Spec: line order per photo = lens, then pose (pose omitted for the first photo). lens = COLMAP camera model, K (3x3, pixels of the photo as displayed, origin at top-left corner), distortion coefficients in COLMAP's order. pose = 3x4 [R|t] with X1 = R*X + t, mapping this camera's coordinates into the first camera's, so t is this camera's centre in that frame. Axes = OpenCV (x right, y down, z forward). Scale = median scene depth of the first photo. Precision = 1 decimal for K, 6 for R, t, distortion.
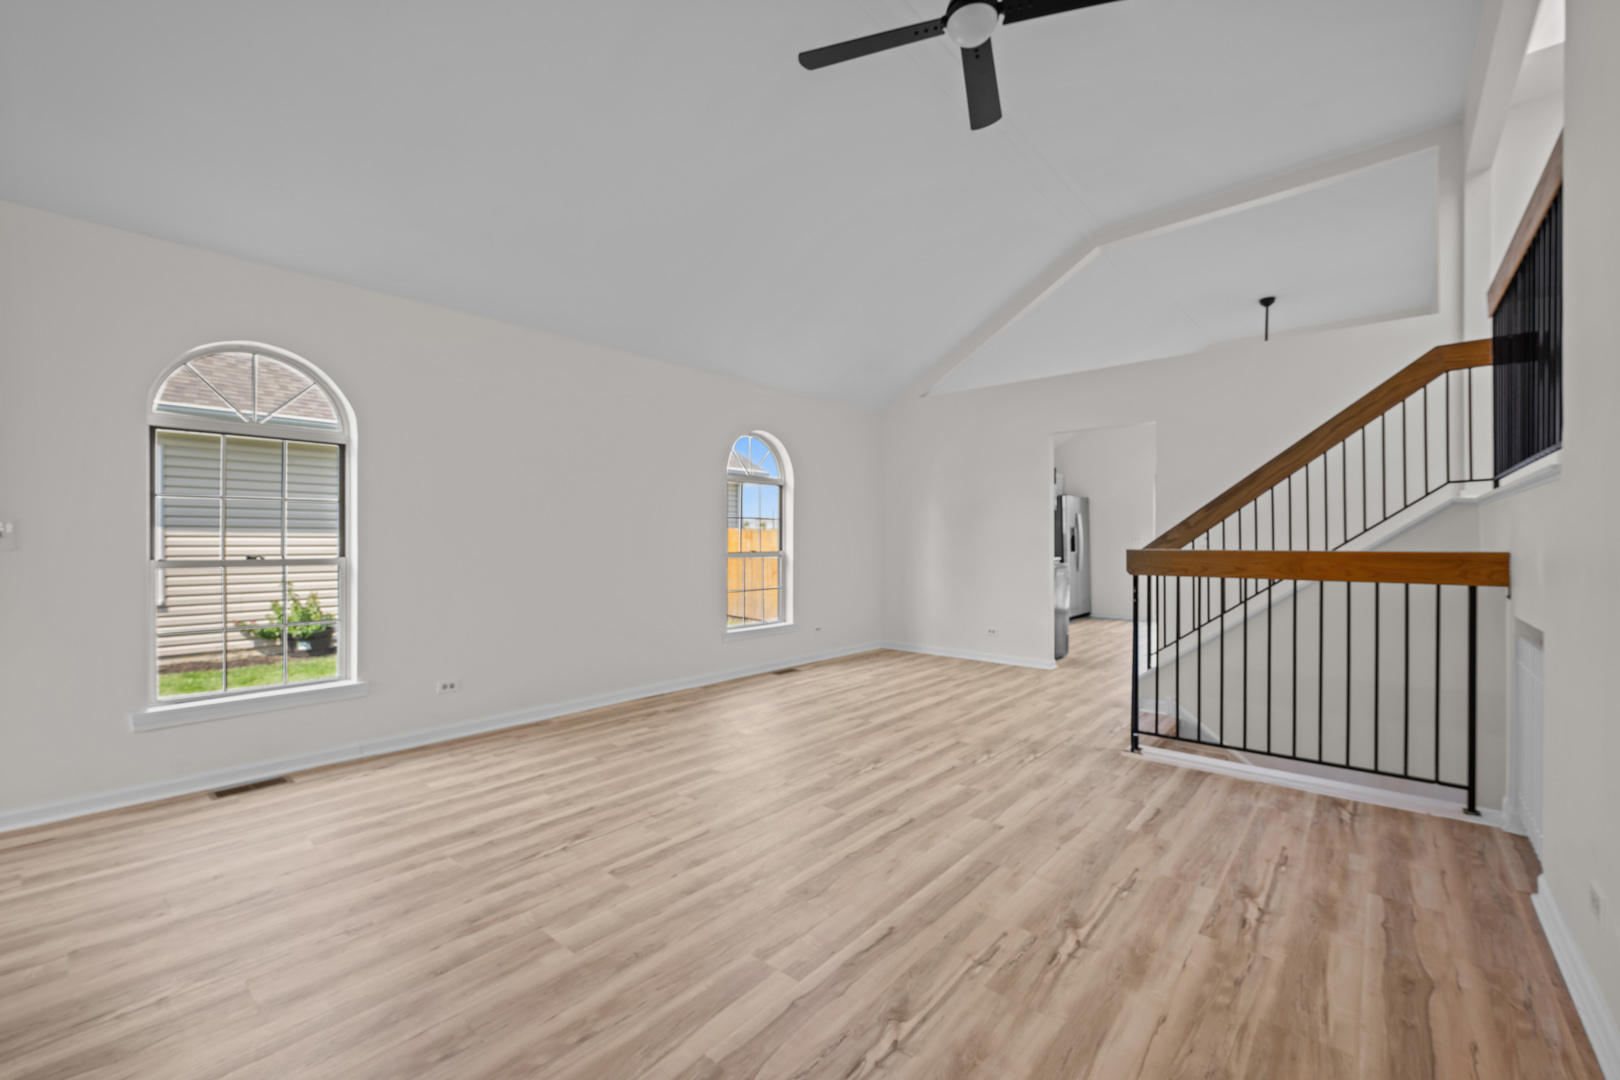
lens RADIAL K [[669.4, 0, 826.3], [0, 669.4, 540.8], [0, 0, 1]] dist [-0.003950, 0.000030]
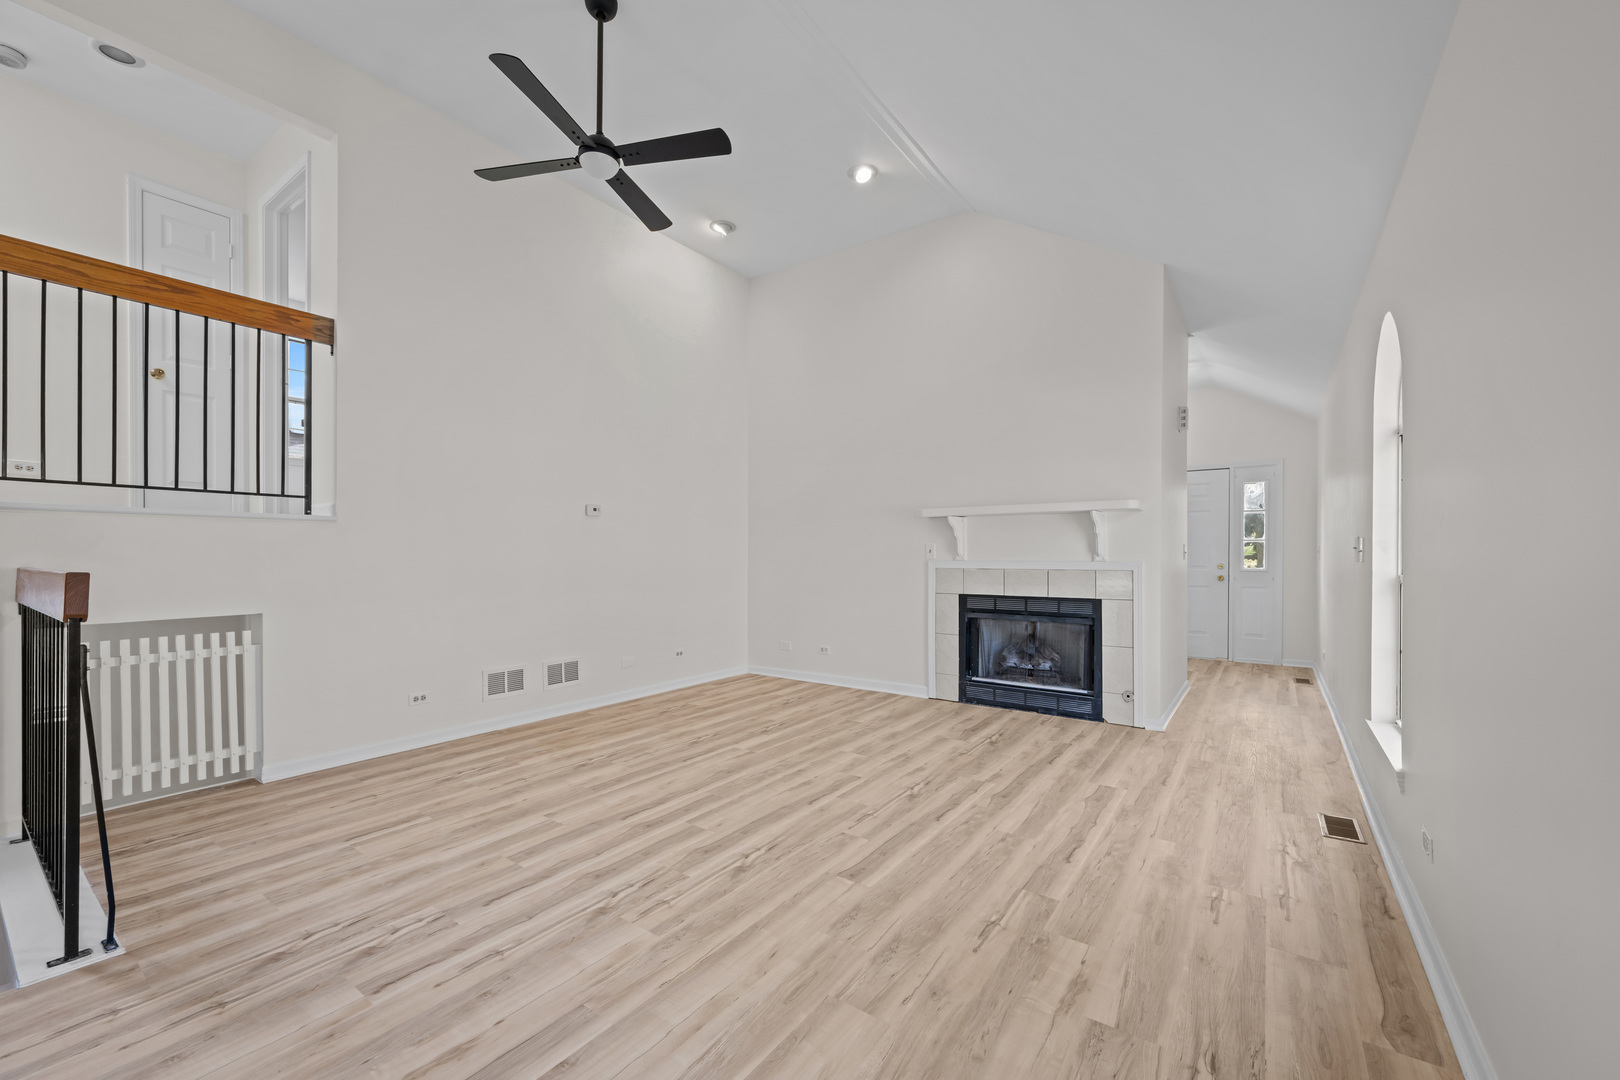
lens RADIAL K [[640.7, 0, 811.2], [0, 640.7, 557.1], [0, 0, 1]] dist [-0.002965, -0.000135]
pose [[-0.997809, 0.001819, -0.066135, -0.100001], [0.001613, 0.999994, 0.003170, -0.000233], [0.066140, 0.003057, -0.997806, 1.992328]]
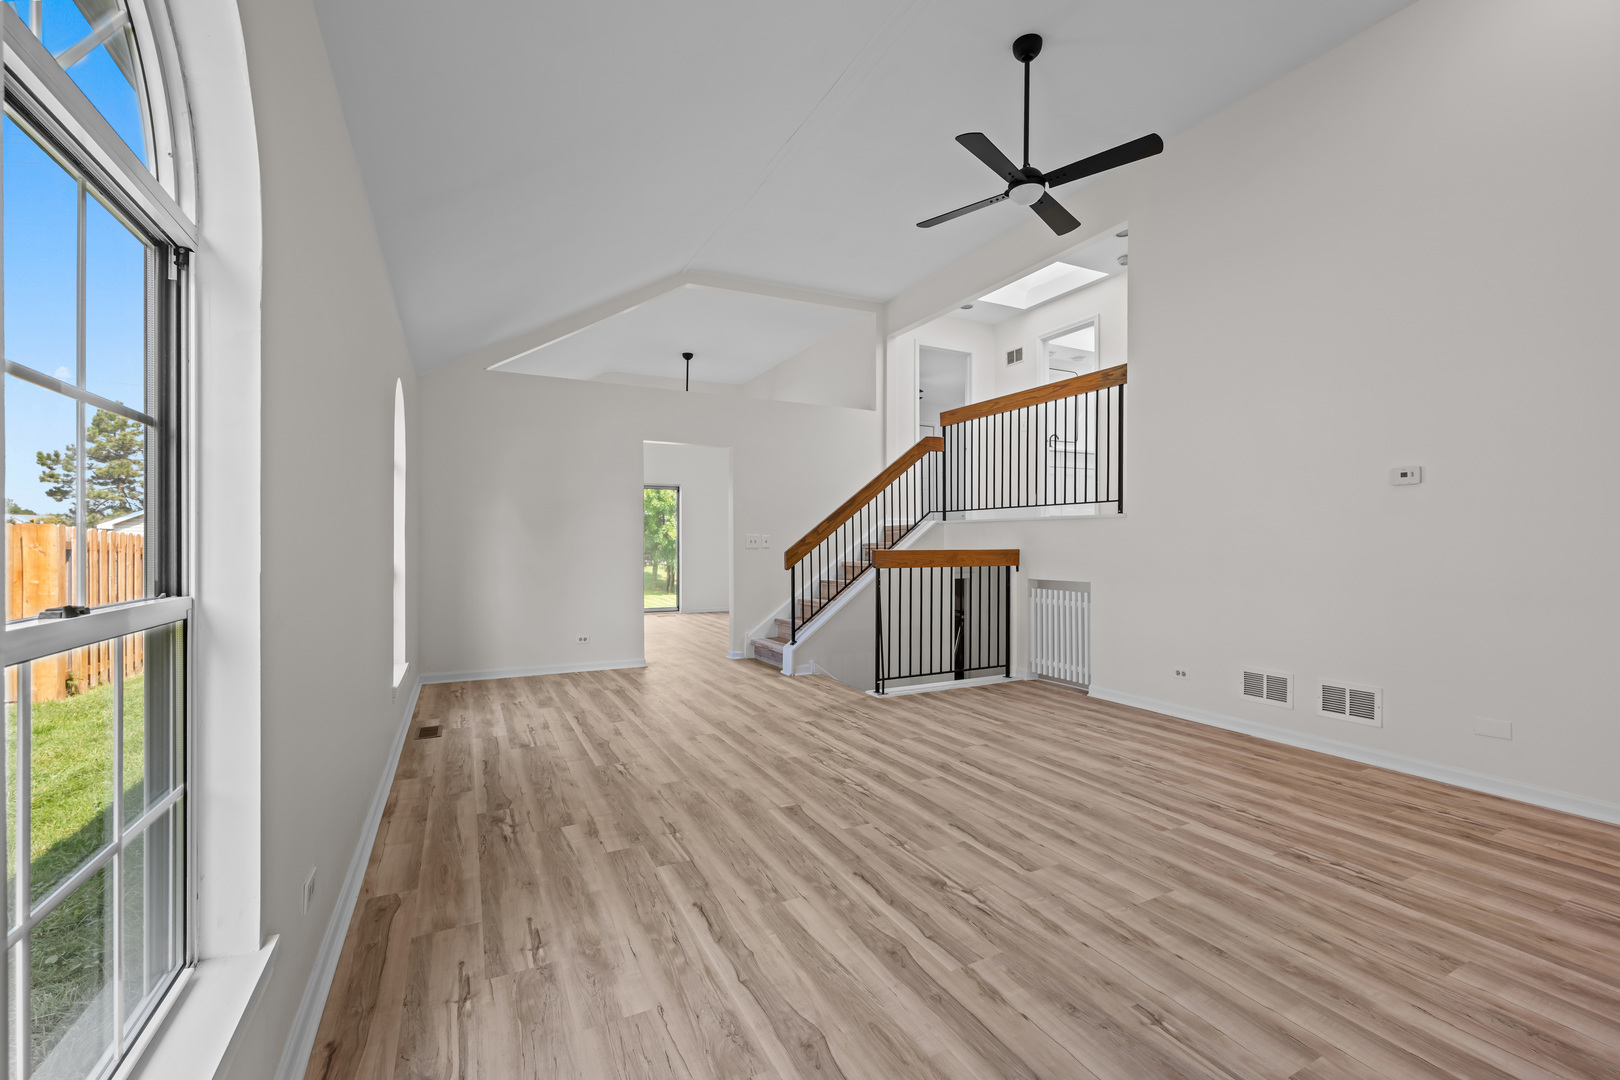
lens RADIAL K [[669.4, 0, 817.8], [0, 669.4, 543.2], [0, 0, 1]] dist [-0.003950, 0.000030]
pose [[0.386346, -0.000108, 0.922354, -1.142860], [0.000418, 1.000000, -0.000058, -0.002001], [-0.922354, 0.000408, 0.386346, 0.745769]]
